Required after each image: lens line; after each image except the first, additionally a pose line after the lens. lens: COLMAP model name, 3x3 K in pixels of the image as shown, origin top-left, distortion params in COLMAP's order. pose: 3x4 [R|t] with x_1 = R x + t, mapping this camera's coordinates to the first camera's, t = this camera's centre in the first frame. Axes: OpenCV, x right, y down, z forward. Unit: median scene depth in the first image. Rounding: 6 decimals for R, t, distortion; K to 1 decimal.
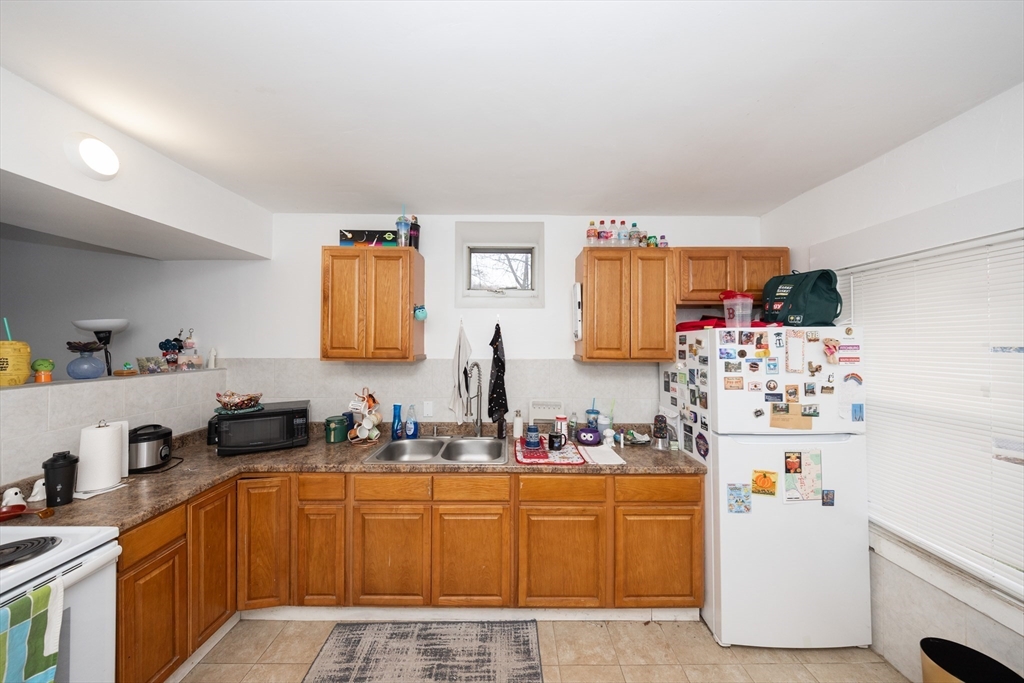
lens RADIAL K [[326.8, 0, 514.2], [0, 326.8, 339.2], [0, 0, 1]] dist [-0.000794, -0.000117]
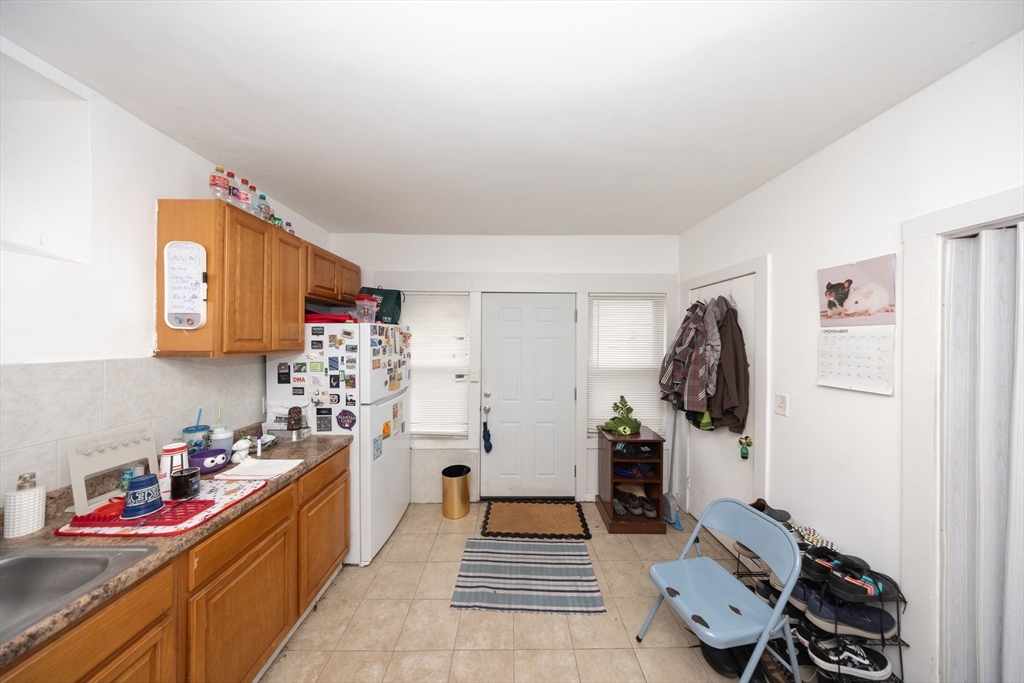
lens RADIAL K [[298.7, 0, 513.9], [0, 298.7, 339.8], [0, 0, 1]] dist [0.000343, 0.000120]
pose [[0.005942, -0.007909, 0.999951, -0.502439], [-0.019445, 0.999779, 0.008023, 0.011619], [-0.999793, -0.019492, 0.005786, 0.383049]]
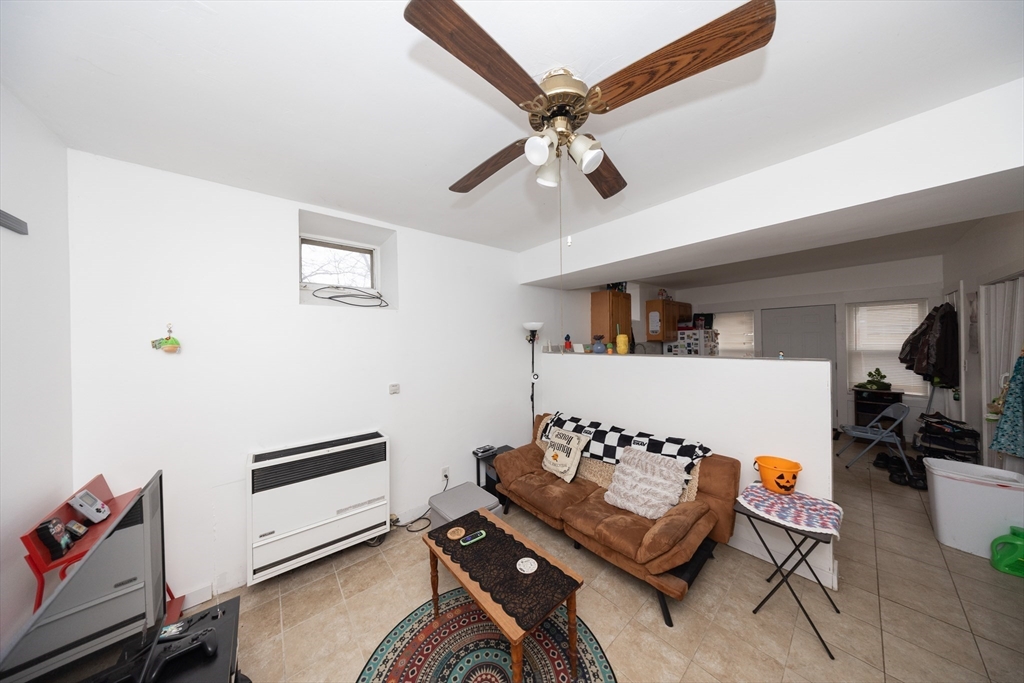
lens RADIAL K [[298.7, 0, 513.9], [0, 298.7, 339.8], [0, 0, 1]] dist [0.000343, 0.000120]
pose [[0.765791, -0.019652, 0.642789, -2.641802], [0.014664, 0.999807, 0.013097, 0.001593], [-0.642922, -0.000604, 0.765931, -0.109024]]
